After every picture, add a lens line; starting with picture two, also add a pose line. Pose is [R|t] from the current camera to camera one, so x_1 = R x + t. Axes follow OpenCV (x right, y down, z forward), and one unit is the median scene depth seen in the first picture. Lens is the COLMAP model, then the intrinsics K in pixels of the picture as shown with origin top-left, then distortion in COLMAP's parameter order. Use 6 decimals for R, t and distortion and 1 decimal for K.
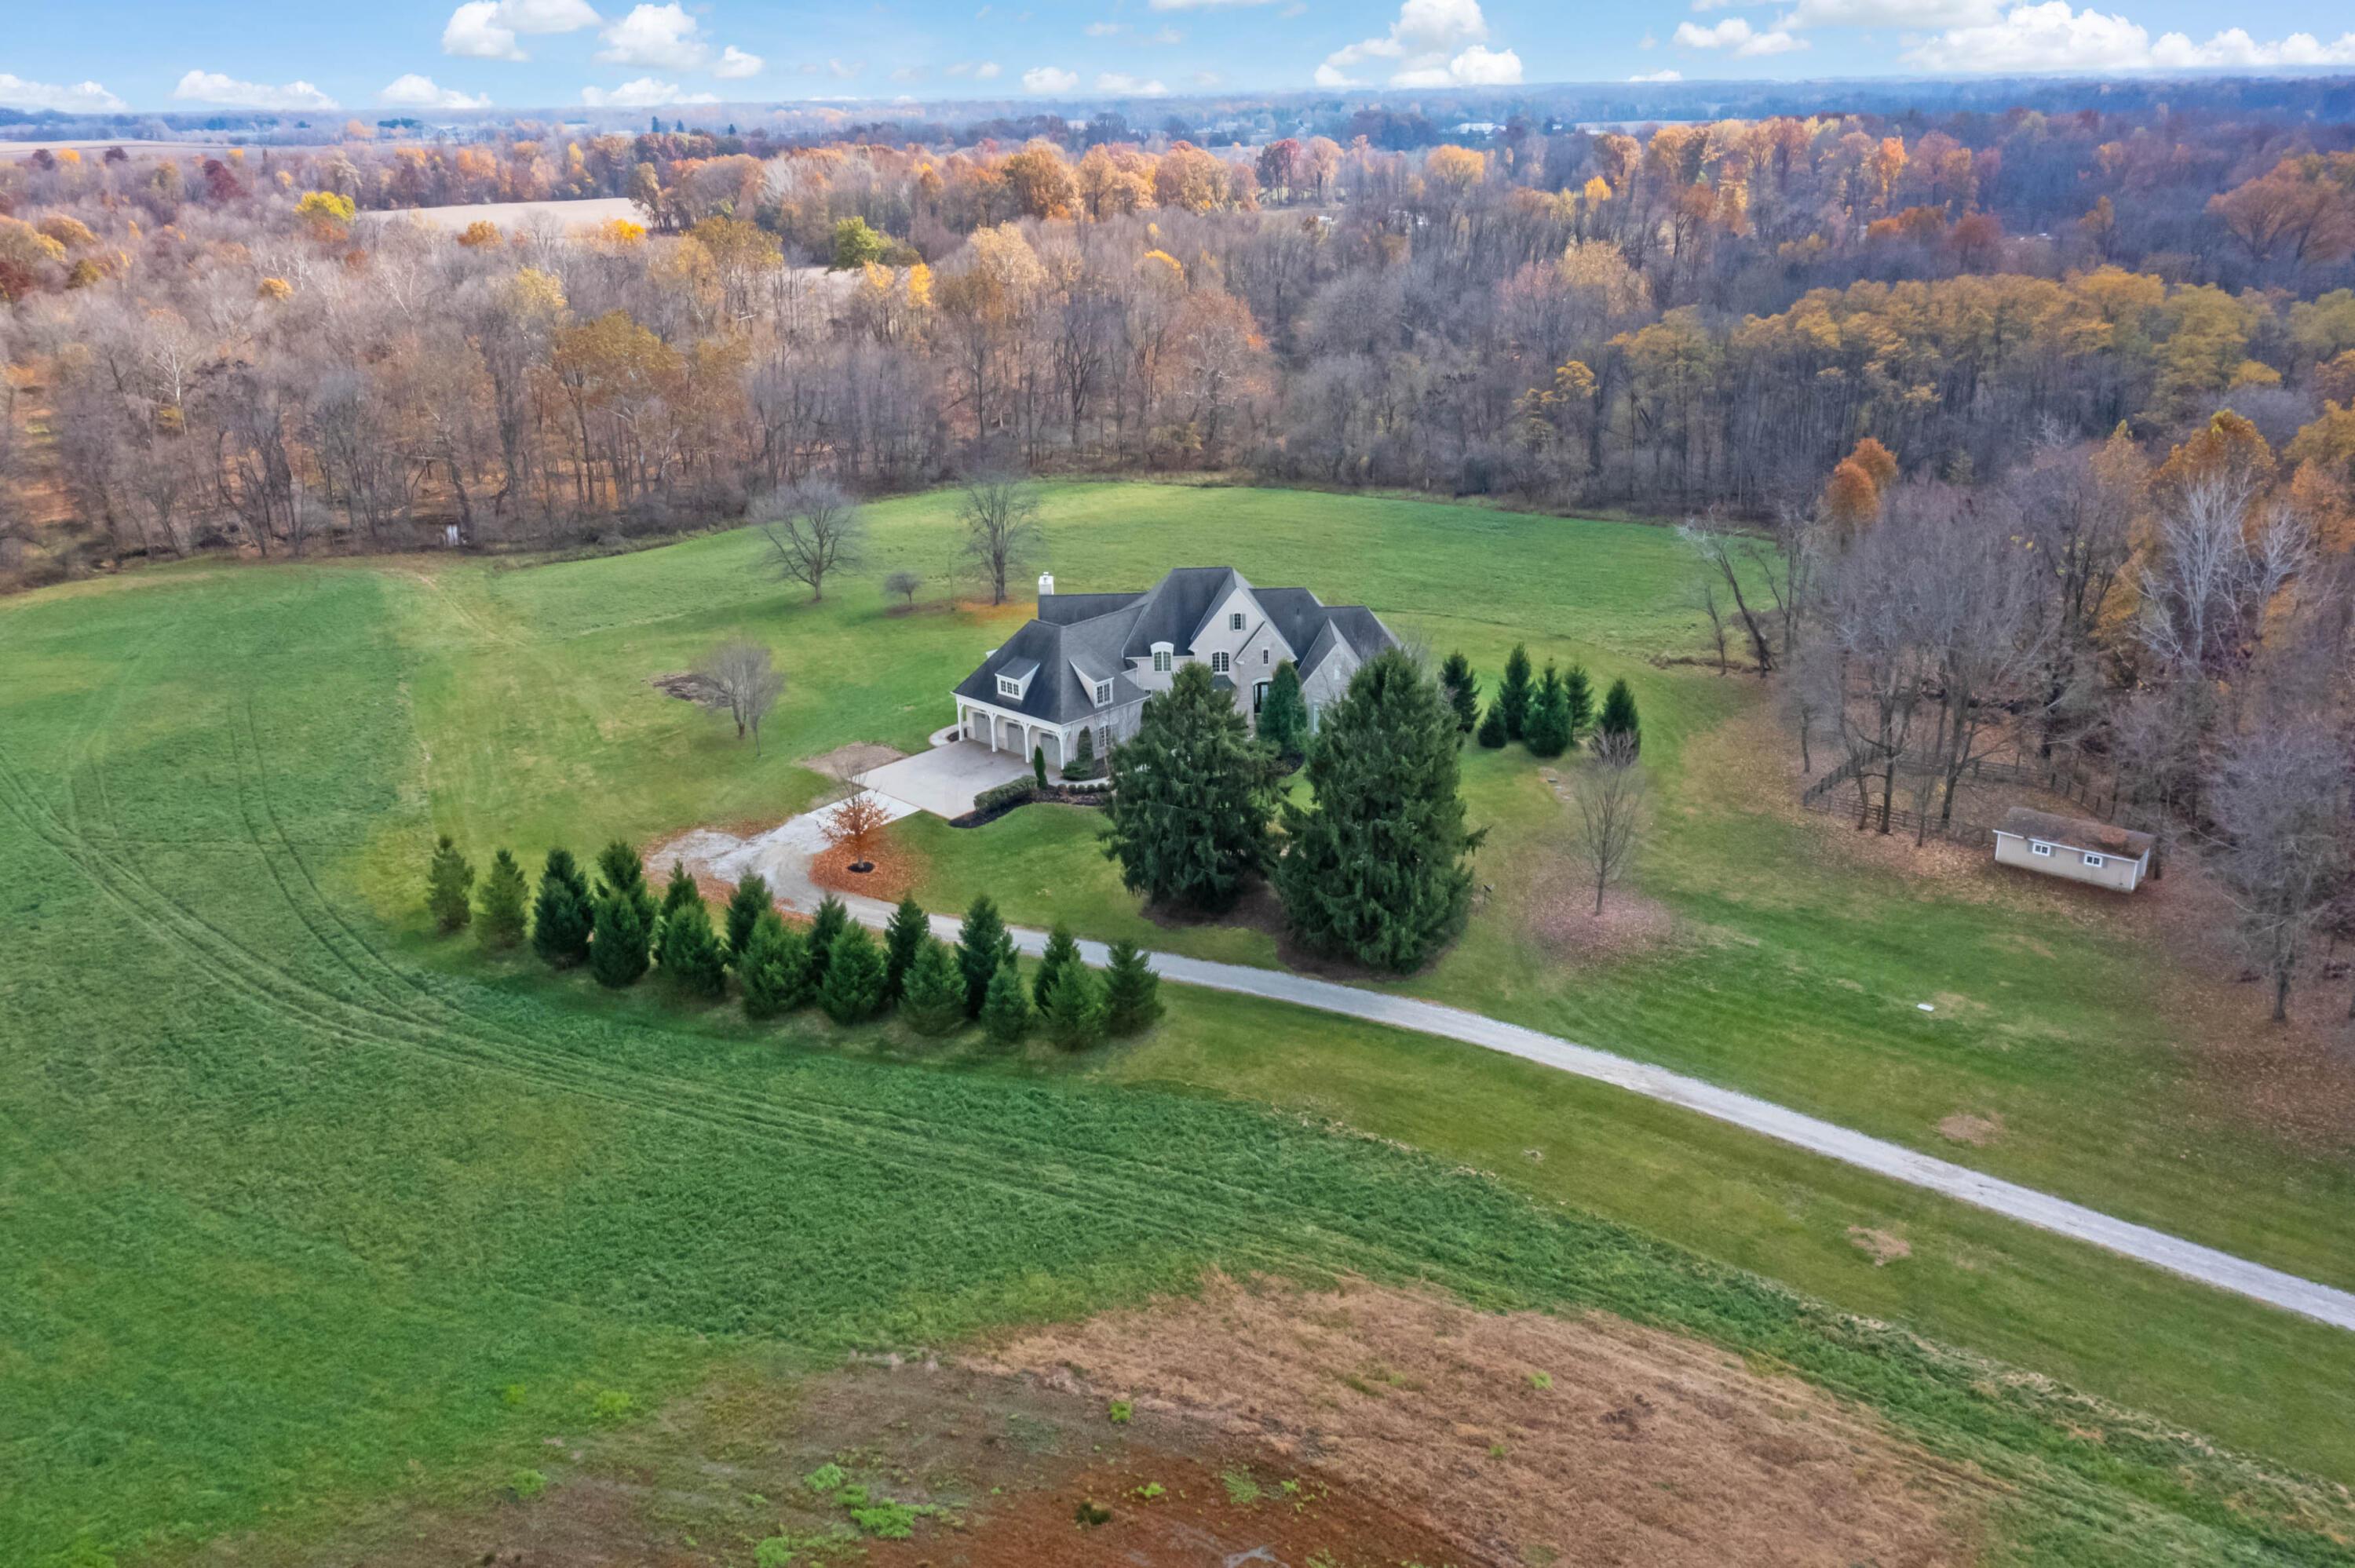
lens RADIAL K [[1903.8, 0, 1177.5], [0, 1903.8, 784.0], [0, 0, 1]] dist [-0.002880, -0.000812]
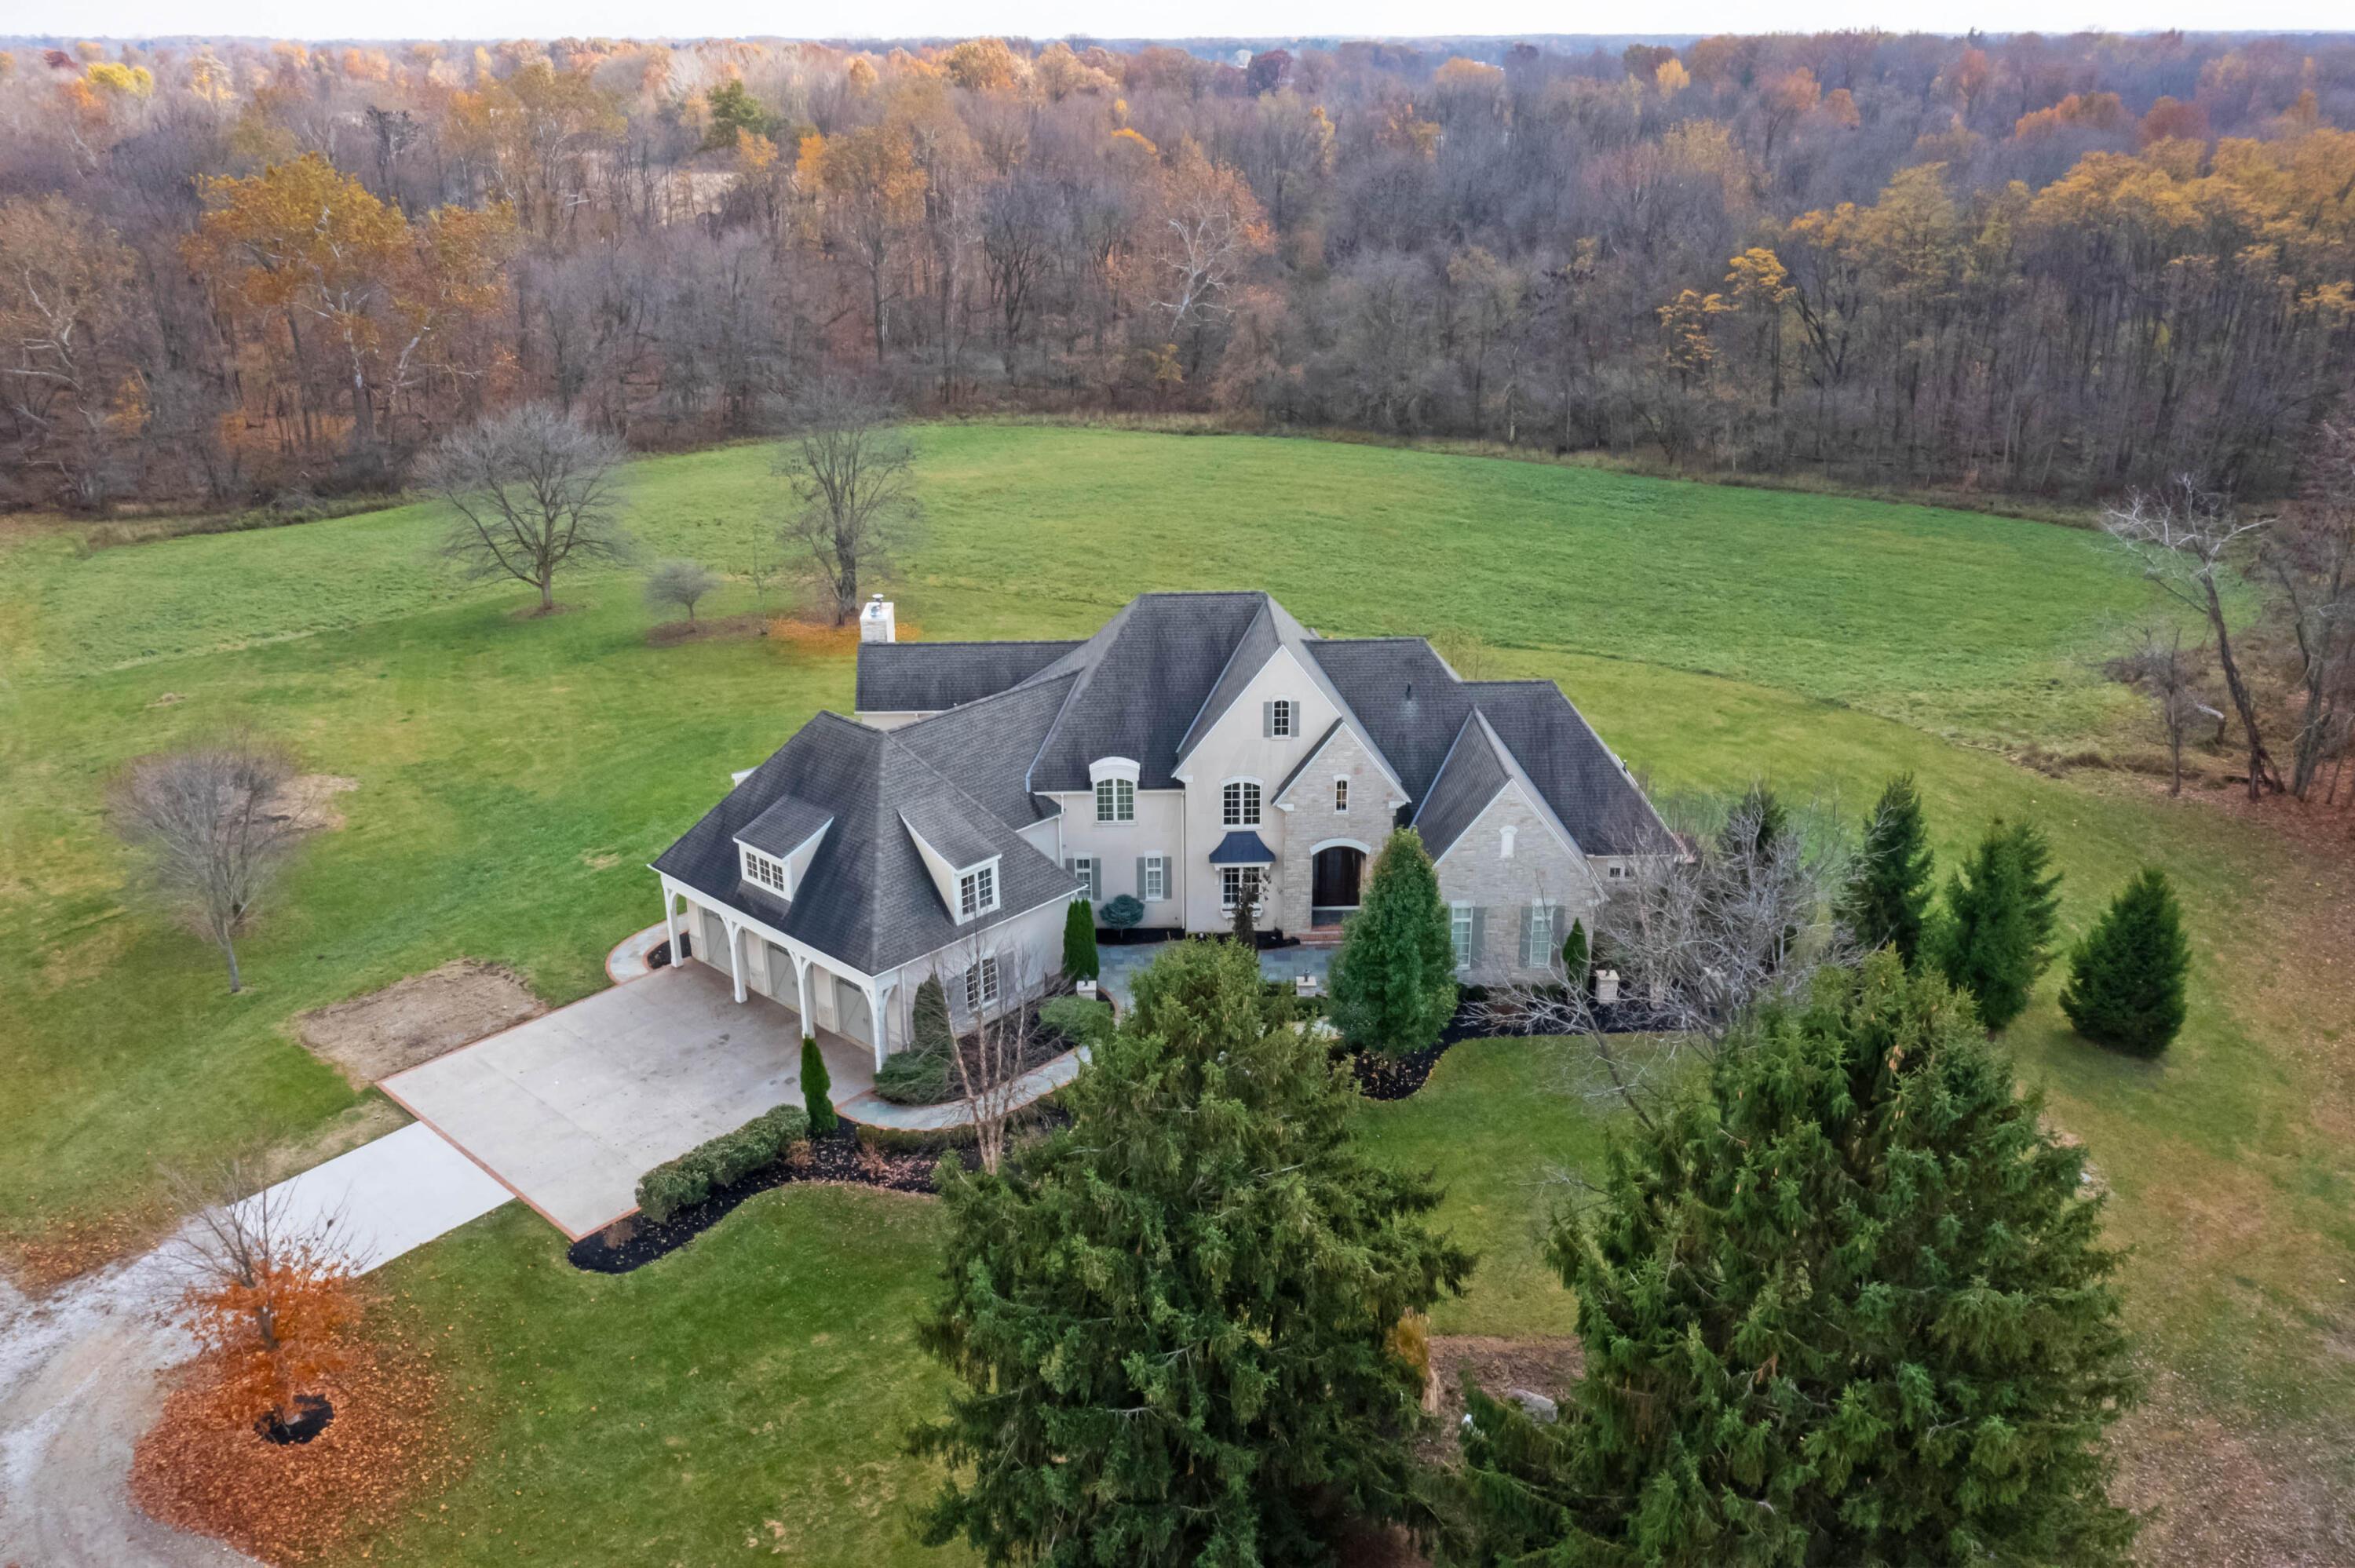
lens RADIAL K [[1911.3, 0, 1171.0], [0, 1911.3, 720.3], [0, 0, 1]] dist [0.008909, 0.003646]
pose [[0.999835, 0.011603, 0.013949, -0.000824], [-0.011469, 0.999888, -0.009597, -0.062630], [-0.014058, 0.009436, 0.999857, 0.424256]]
